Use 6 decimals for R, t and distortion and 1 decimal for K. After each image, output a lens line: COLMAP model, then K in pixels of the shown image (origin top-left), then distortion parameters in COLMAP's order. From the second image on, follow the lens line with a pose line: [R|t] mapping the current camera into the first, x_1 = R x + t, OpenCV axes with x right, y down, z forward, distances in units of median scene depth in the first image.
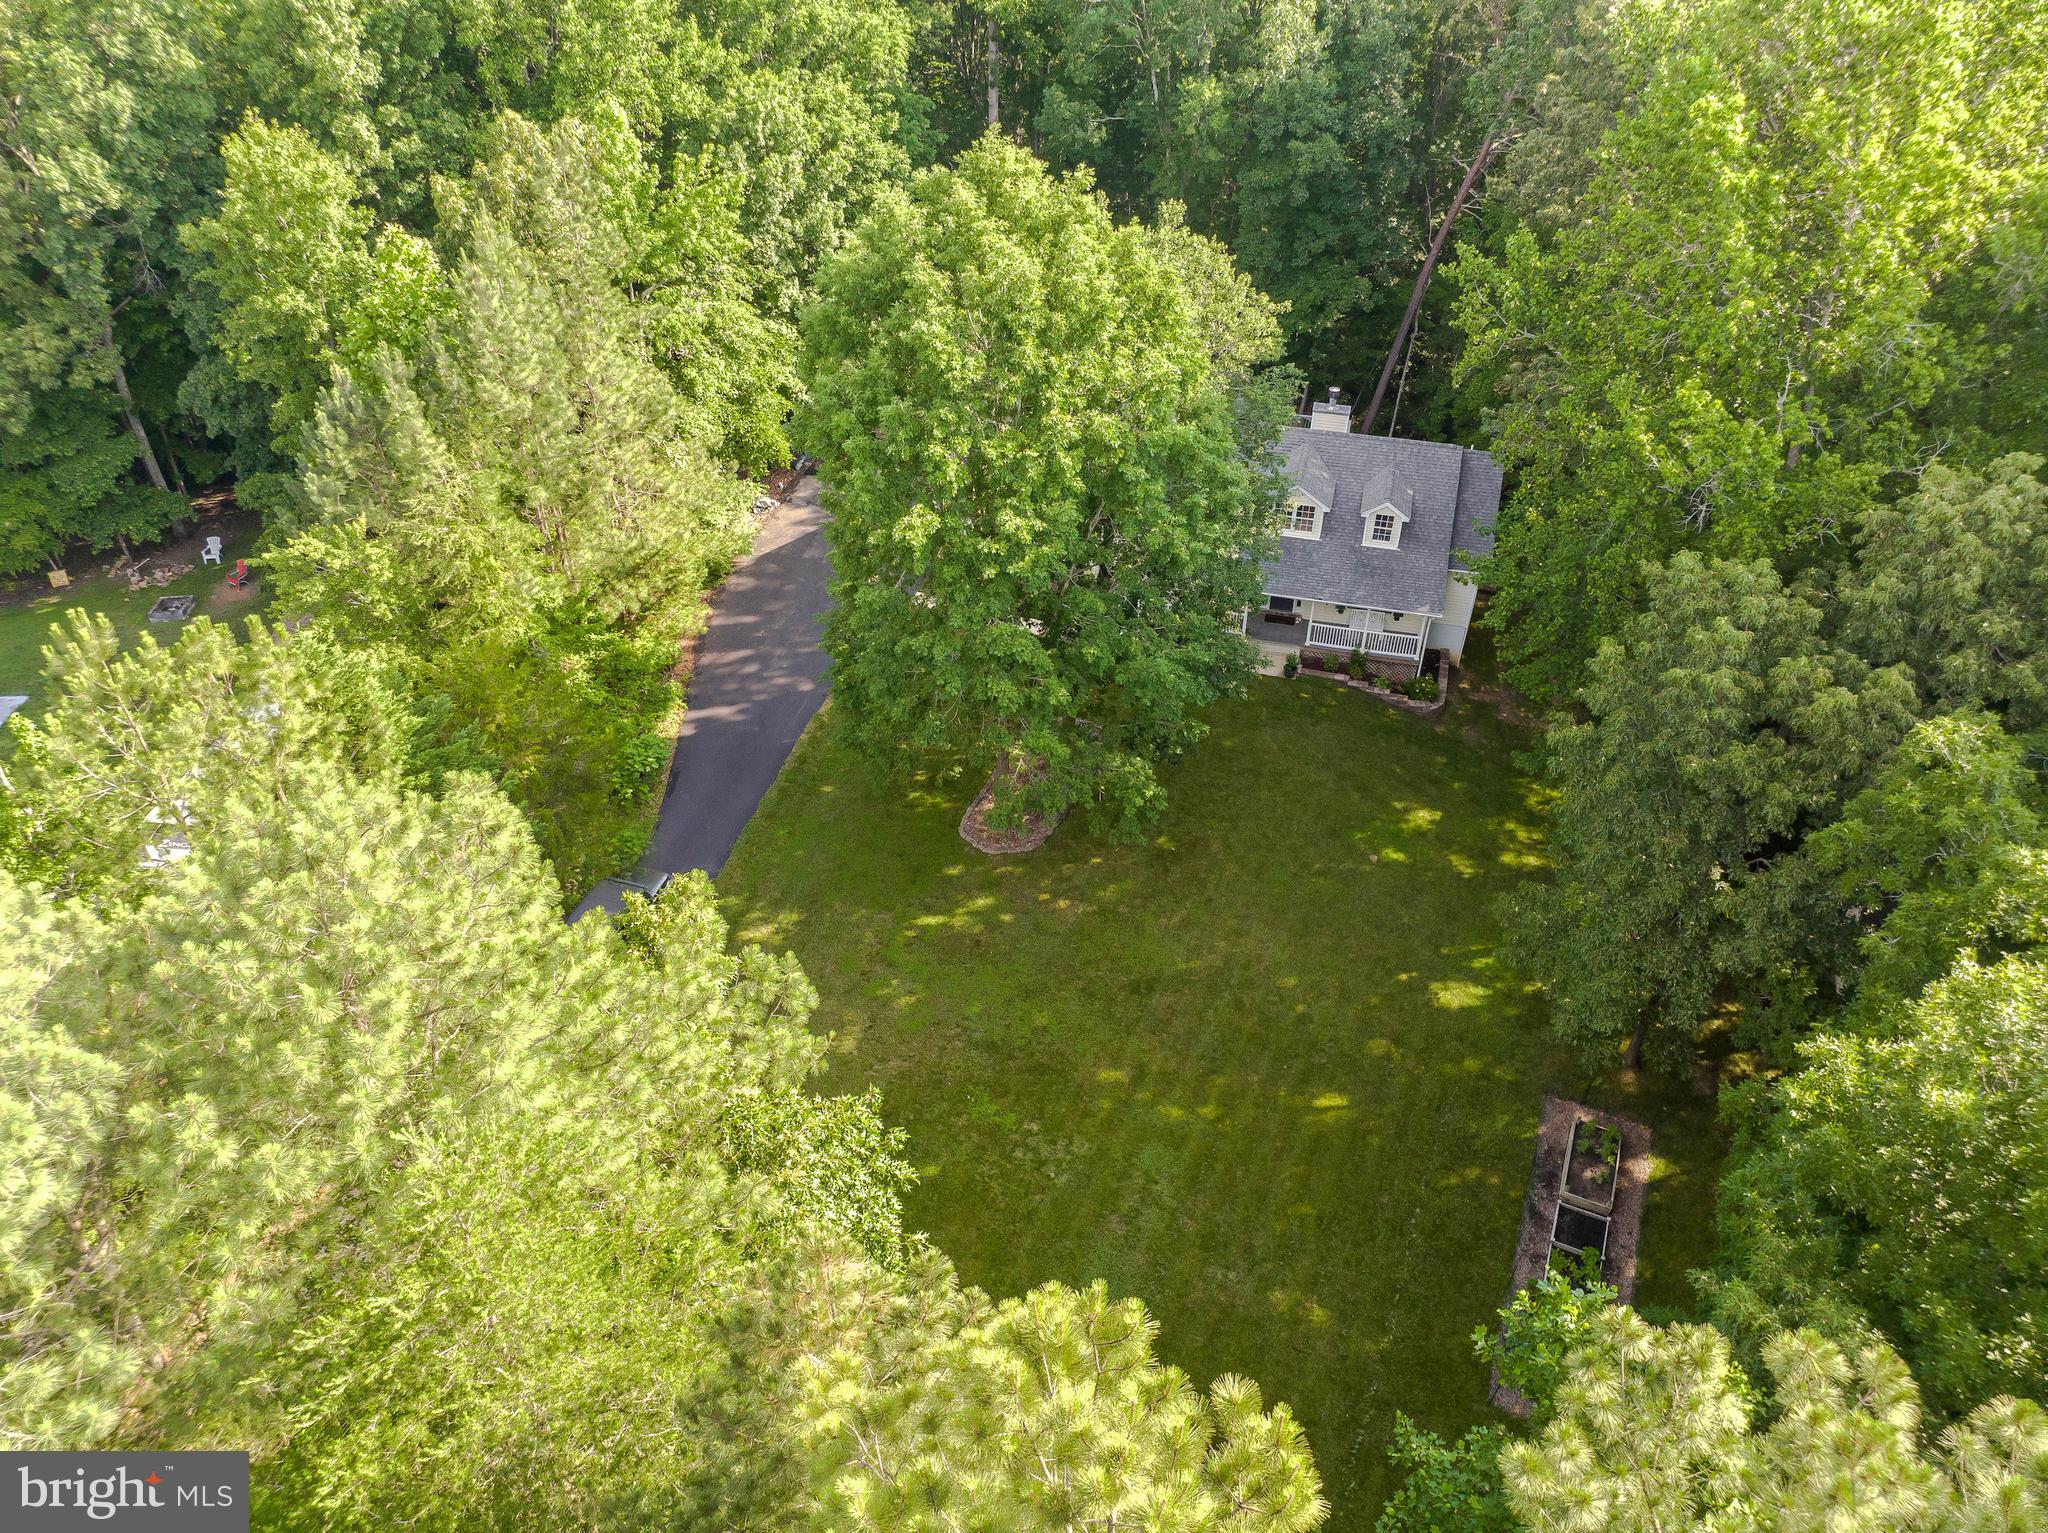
lens RADIAL K [[1454.2, 0, 1017.3], [0, 1454.2, 751.6], [0, 0, 1]] dist [-0.045118, 0.029549]
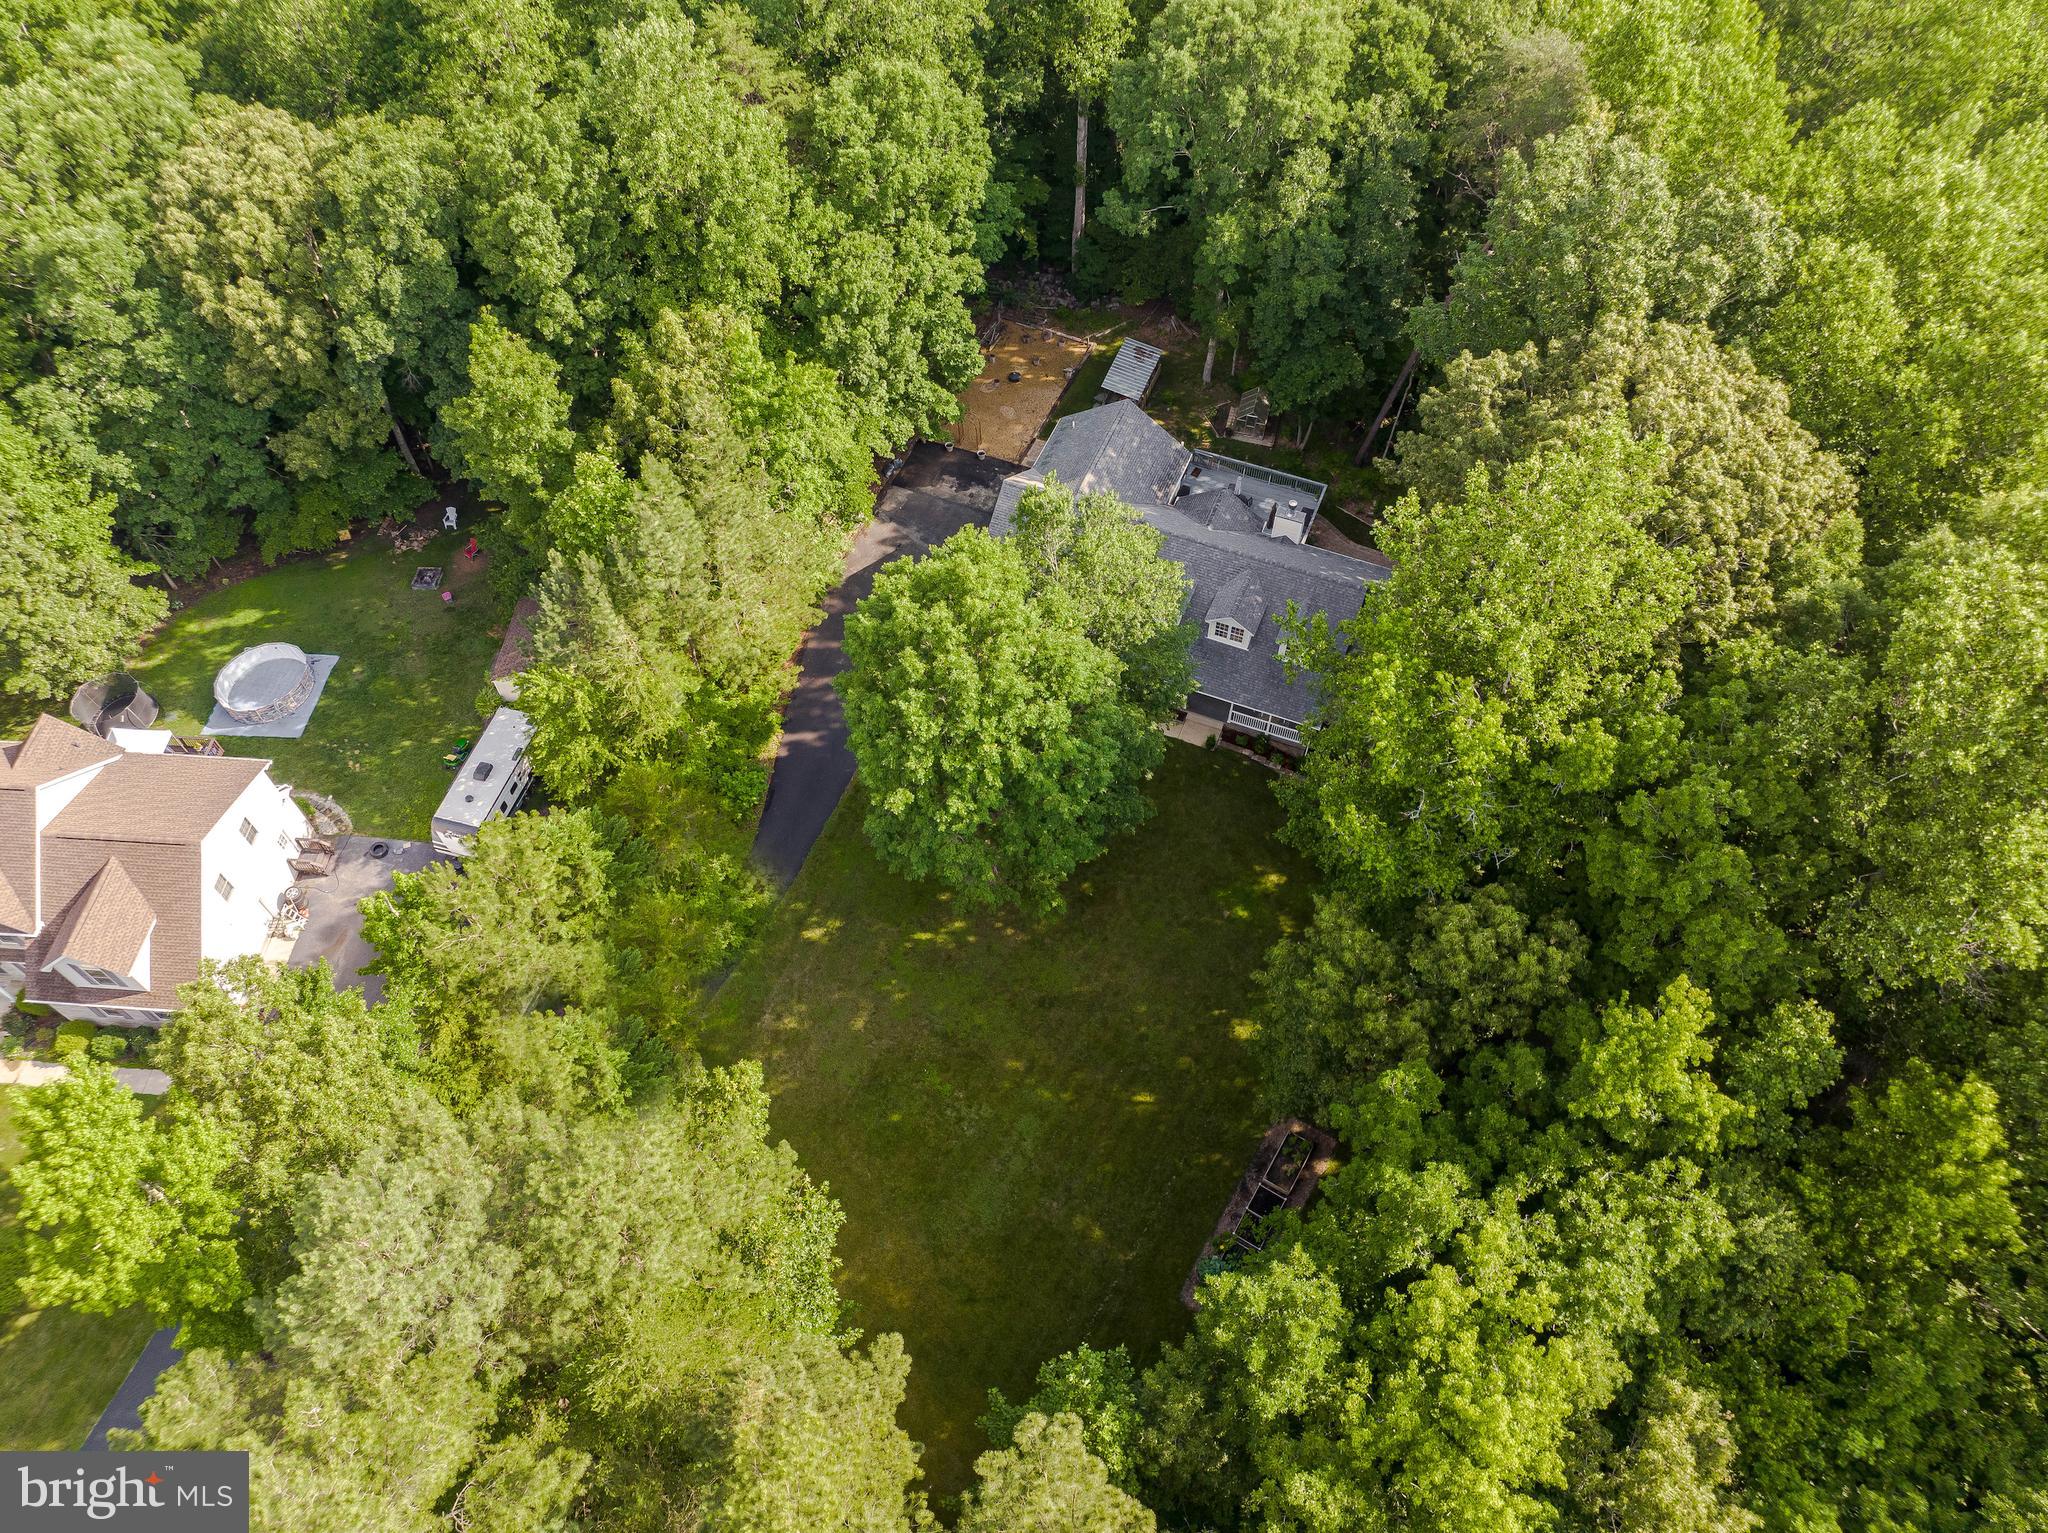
lens RADIAL K [[1454.2, 0, 1021.4], [0, 1454.2, 756.2], [0, 0, 1]] dist [-0.045118, 0.029549]
pose [[0.990408, 0.110845, -0.082495, 0.158576], [-0.082842, 0.954185, 0.287521, -0.545600], [0.110586, -0.277929, 0.954215, -0.443110]]
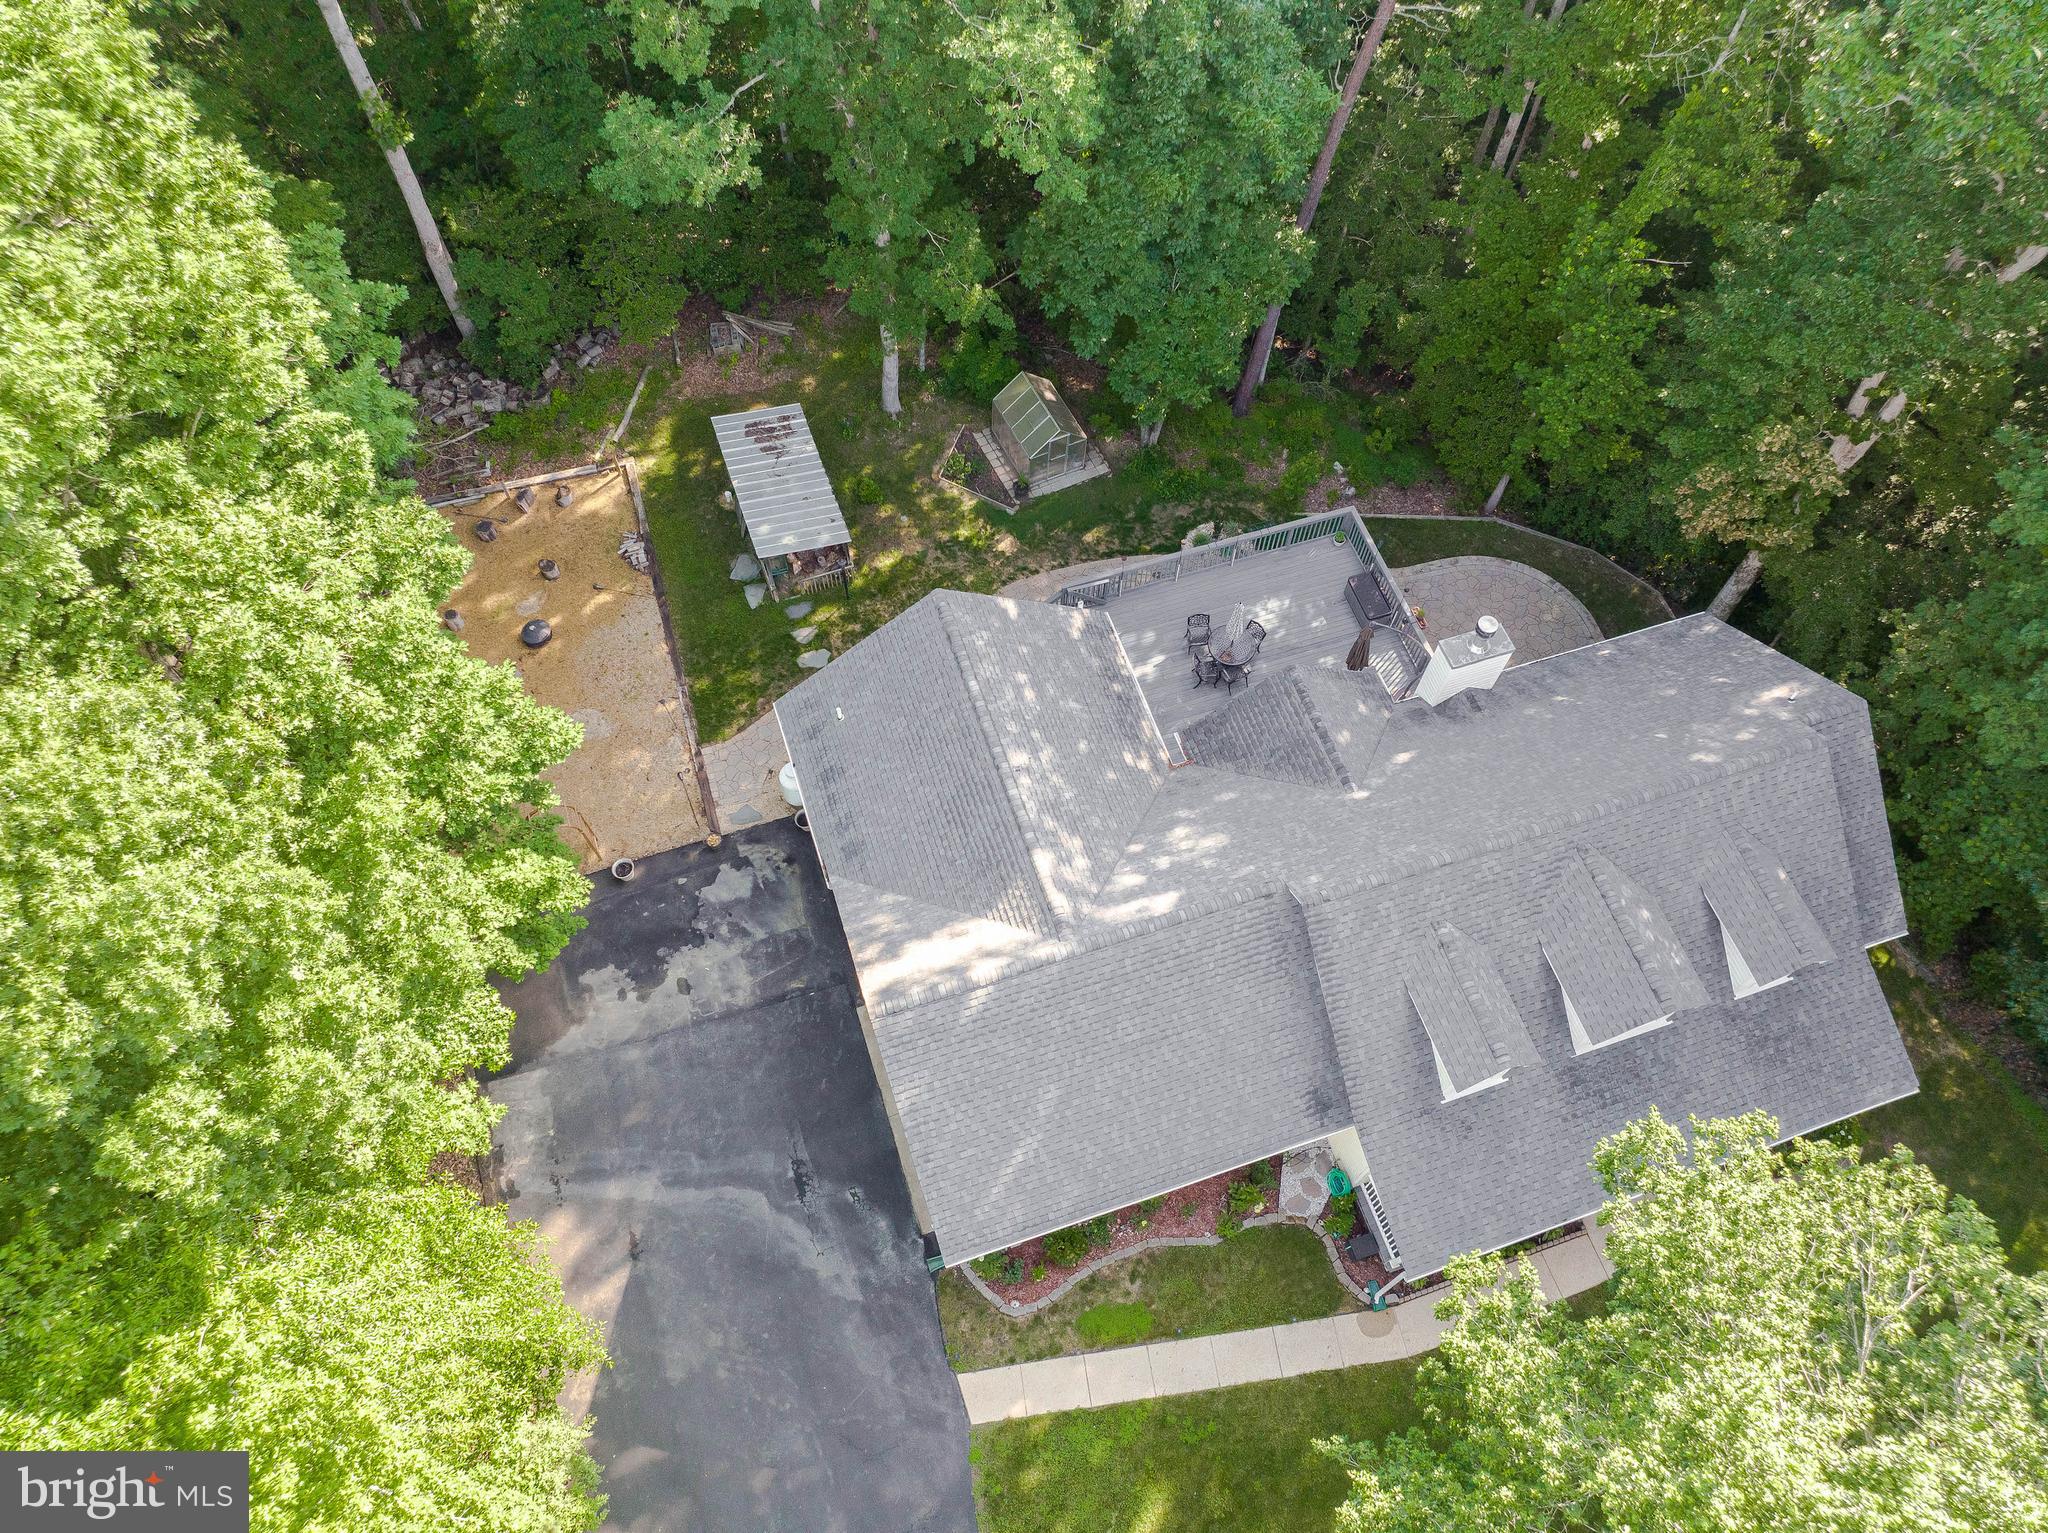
lens RADIAL K [[1454.2, 0, 1031.4], [0, 1454.2, 763.8], [0, 0, 1]] dist [-0.045118, 0.029549]
pose [[0.842231, -0.474112, 0.256642, -0.106180], [0.328671, 0.828896, 0.452666, -0.702889], [-0.427344, -0.296899, 0.853949, 0.865784]]
